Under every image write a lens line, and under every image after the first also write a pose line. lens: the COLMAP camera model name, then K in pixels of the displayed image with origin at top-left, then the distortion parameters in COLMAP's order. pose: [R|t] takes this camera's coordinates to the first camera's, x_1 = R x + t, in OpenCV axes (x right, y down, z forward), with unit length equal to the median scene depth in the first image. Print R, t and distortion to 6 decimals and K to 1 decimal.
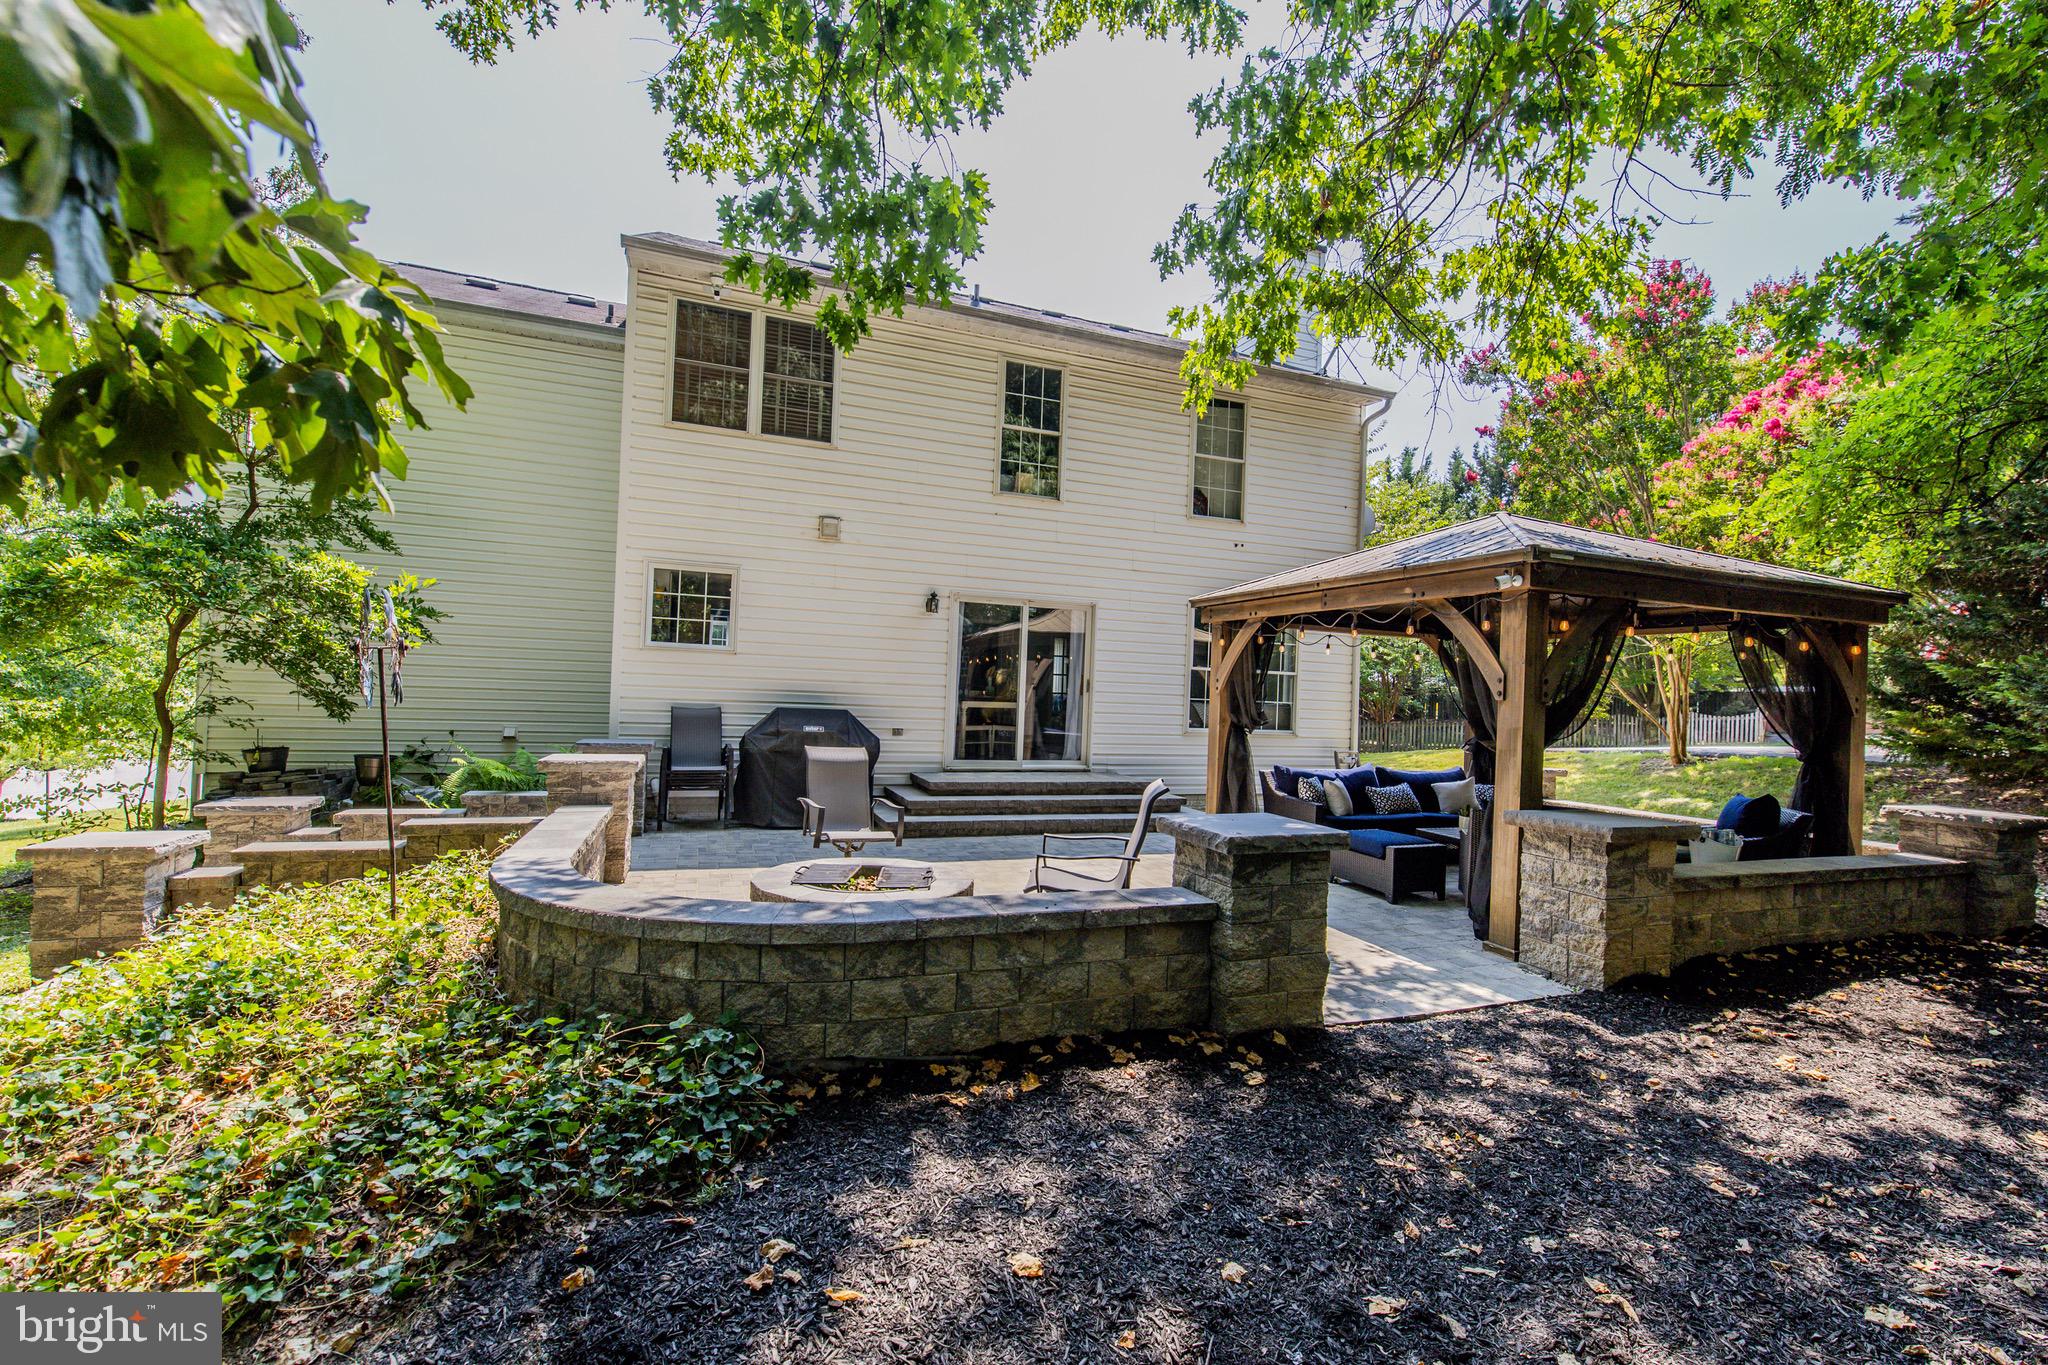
lens RADIAL K [[872.8, 0, 1017.3], [0, 872.8, 675.1], [0, 0, 1]] dist [-0.001517, -0.000542]
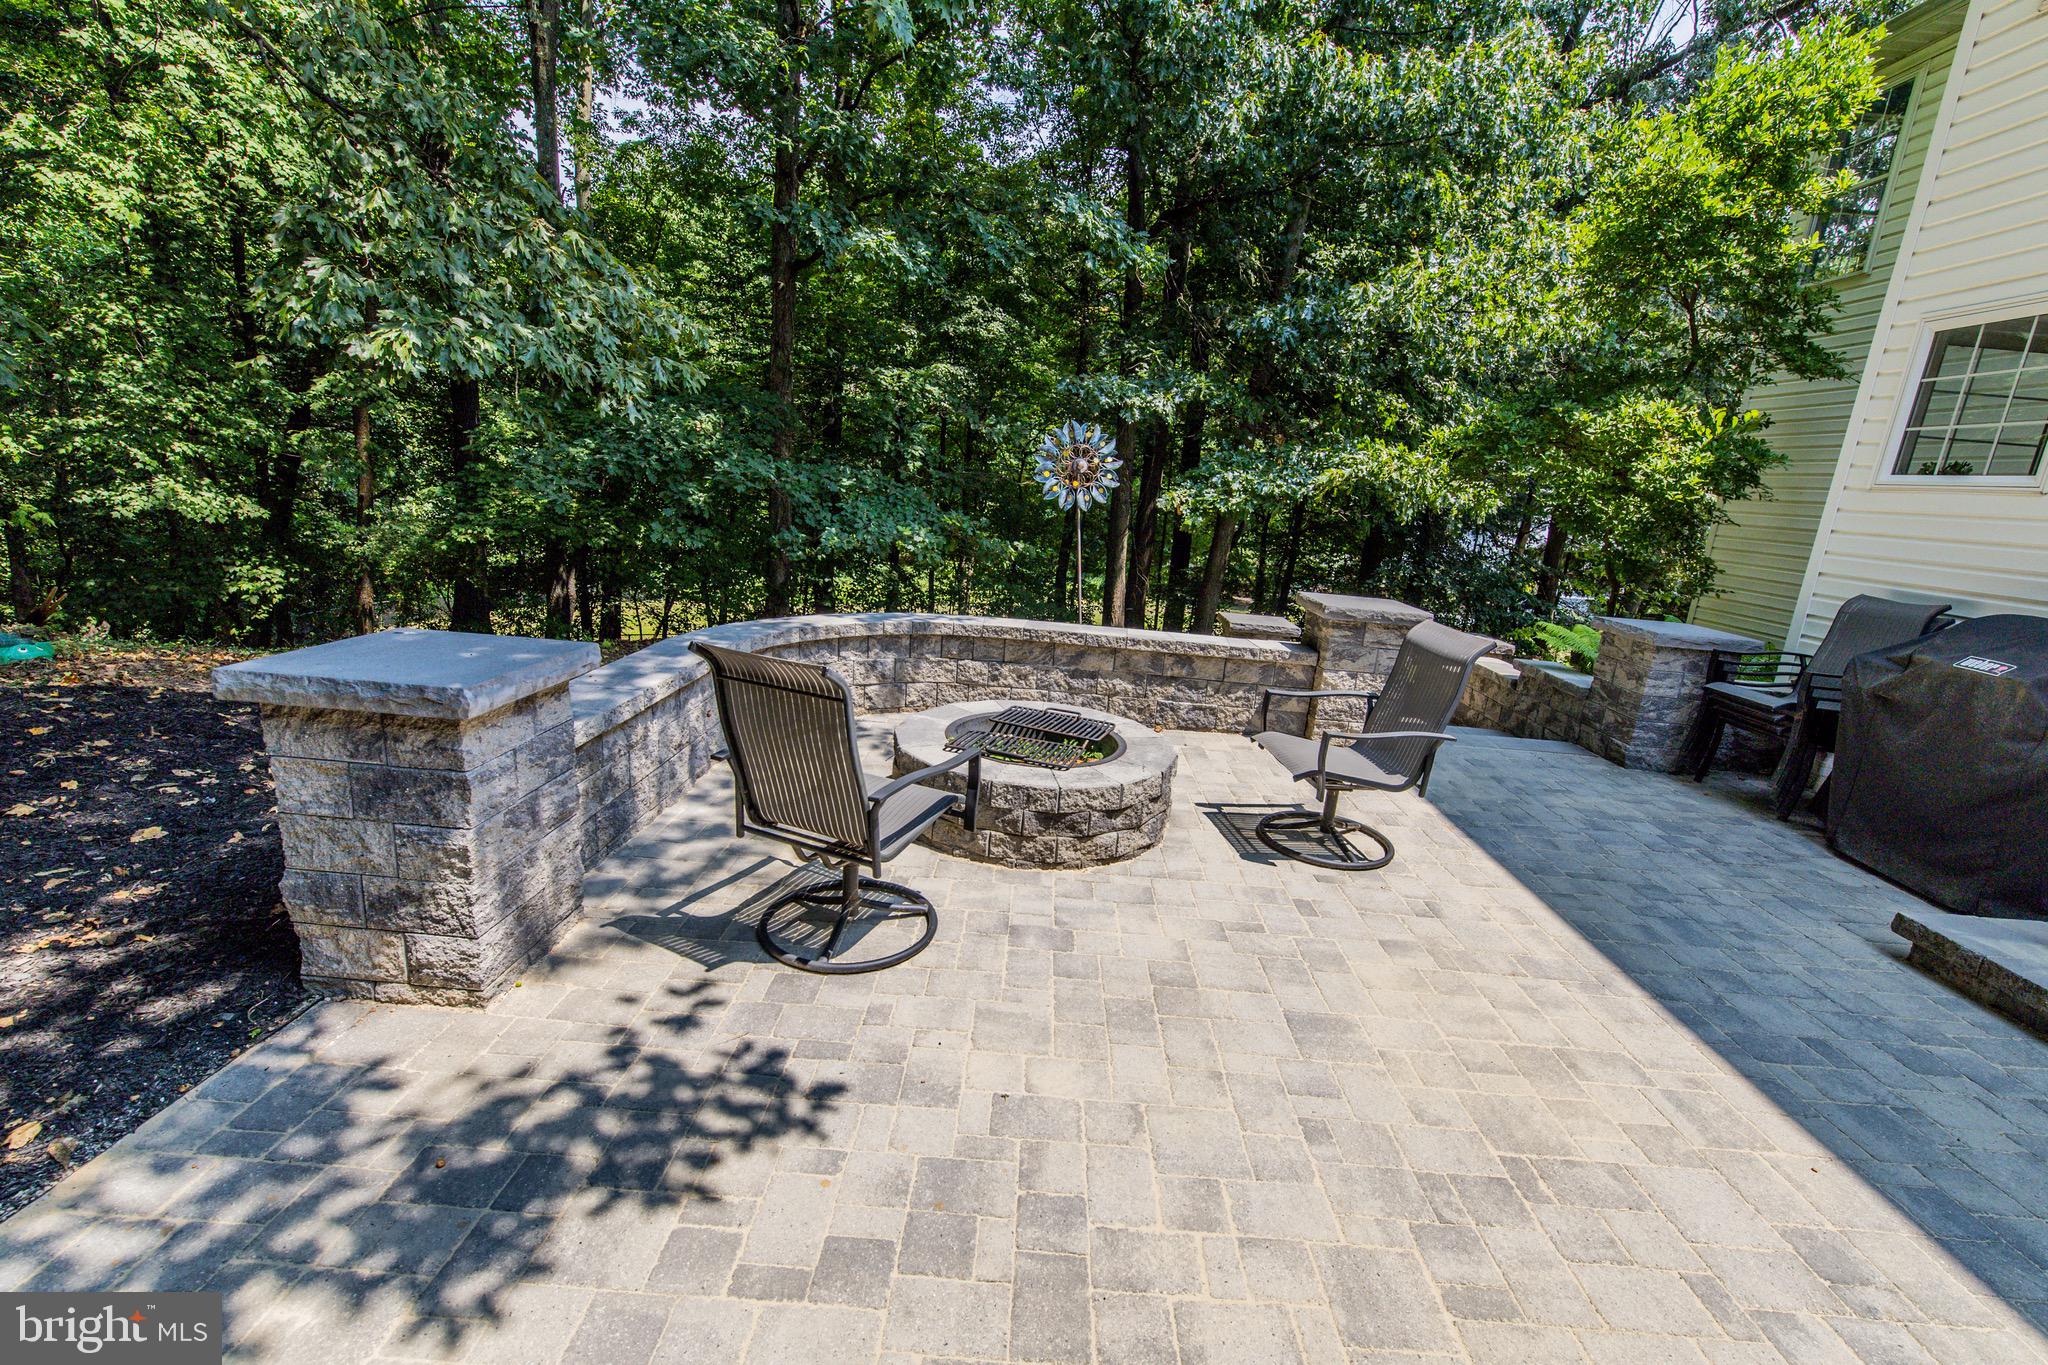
lens RADIAL K [[872.3, 0, 1027.6], [0, 872.3, 689.1], [0, 0, 1]] dist [-0.000899, -0.000363]
pose [[-0.379845, 0.157675, -0.911513, 0.300083], [-0.064839, 0.978405, 0.196266, 0.019511], [0.922775, 0.133652, -0.361419, 0.732082]]
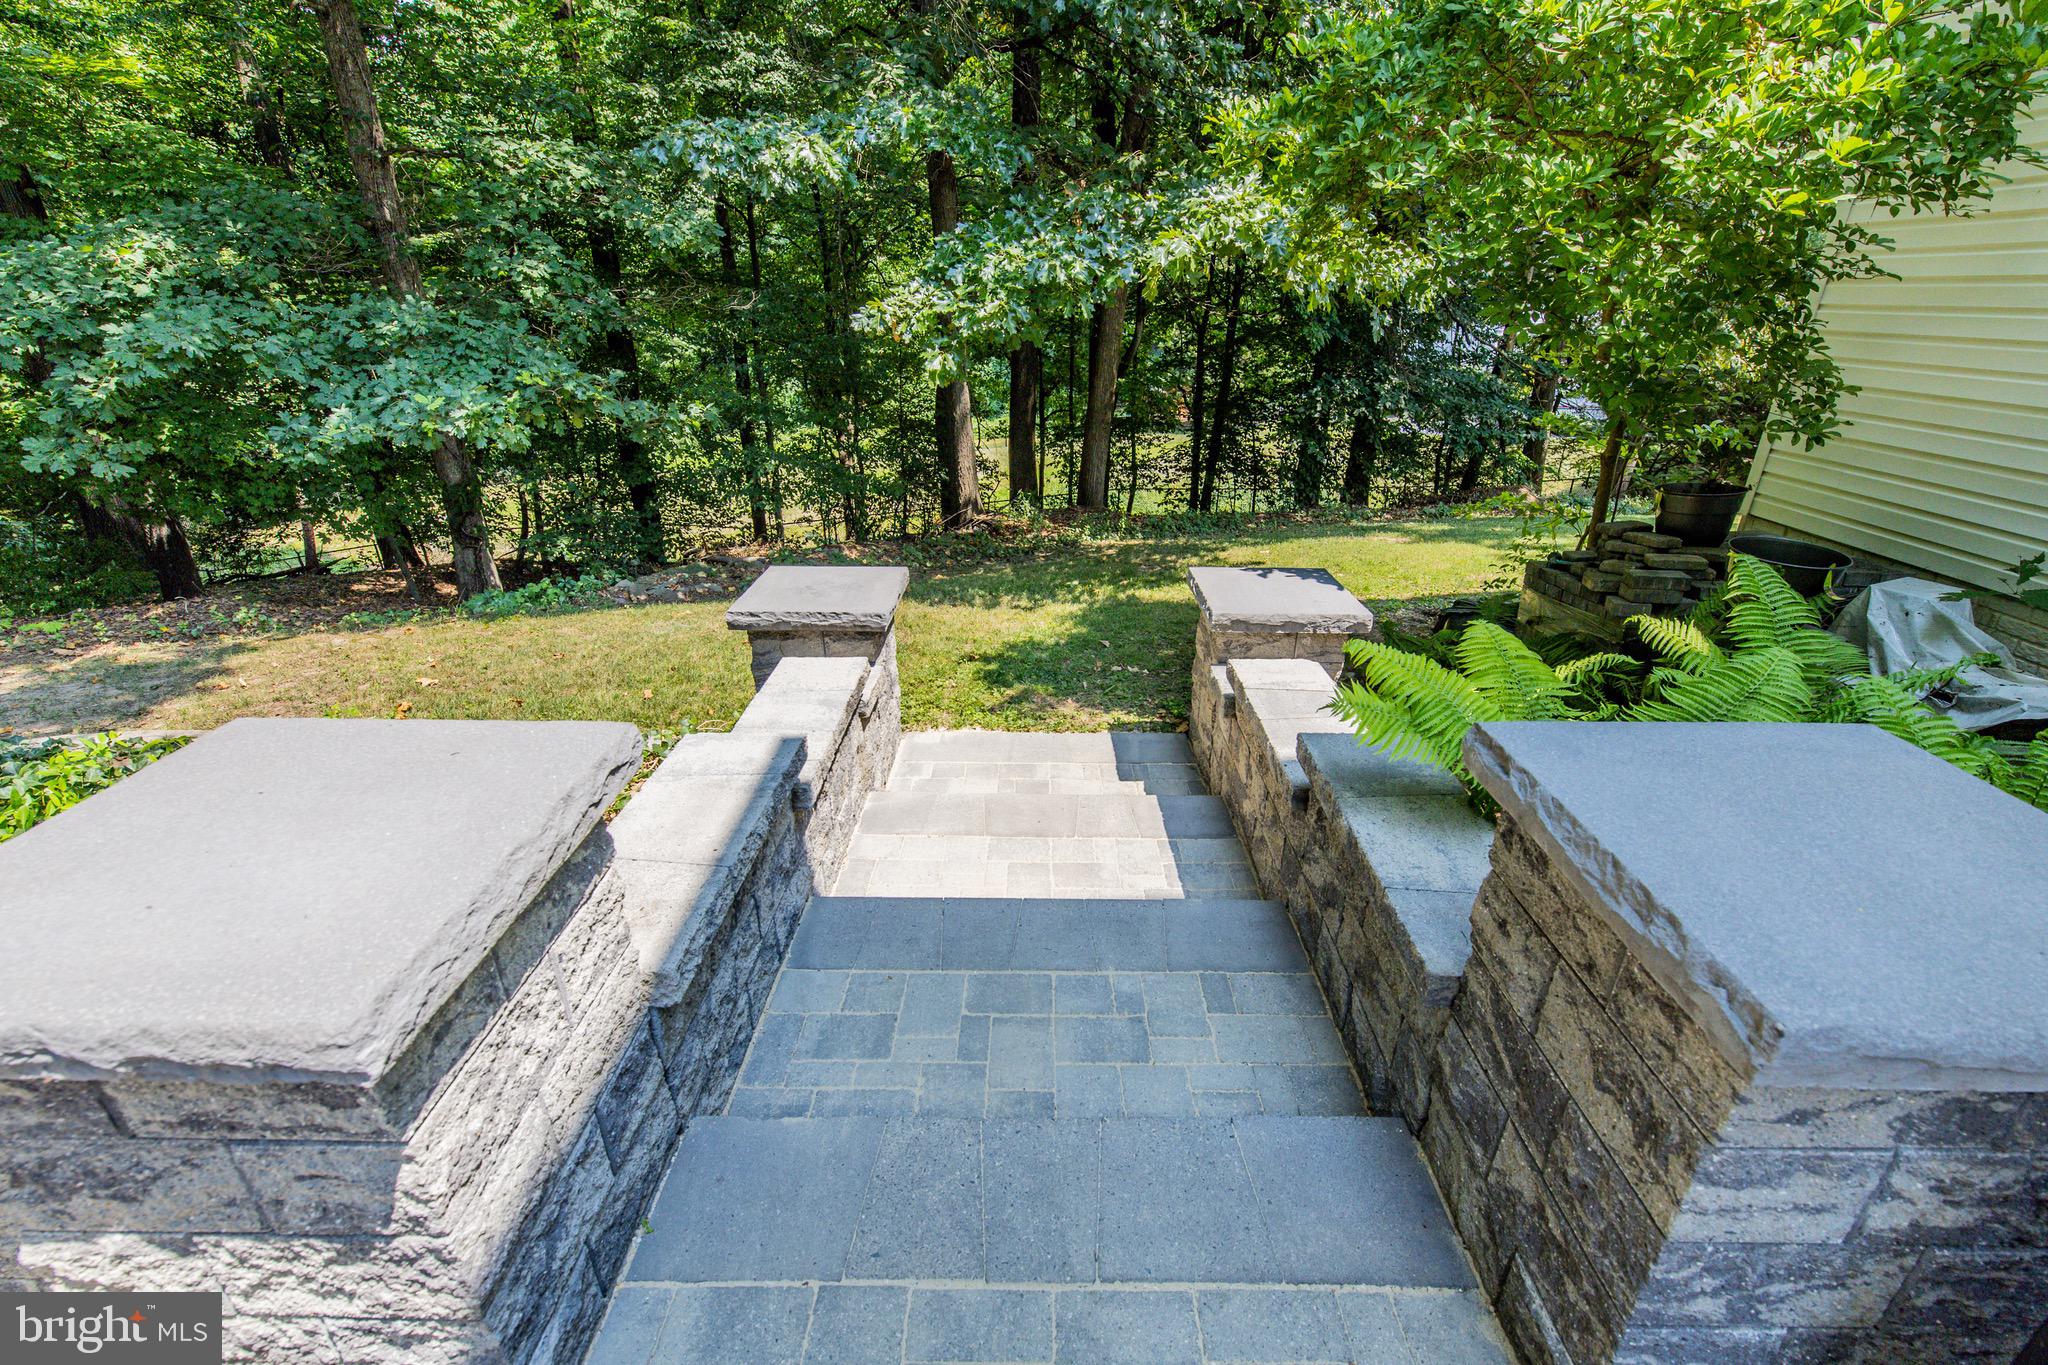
lens RADIAL K [[857.0, 0, 1024.0], [0, 857.0, 682.5], [0, 0, 1]] dist [-0.016377, 0.004863]
pose [[-0.379845, 0.354194, -0.854555, -0.308501], [0.014789, 0.926000, 0.377233, 0.002565], [0.924932, 0.130652, -0.356975, 0.859879]]
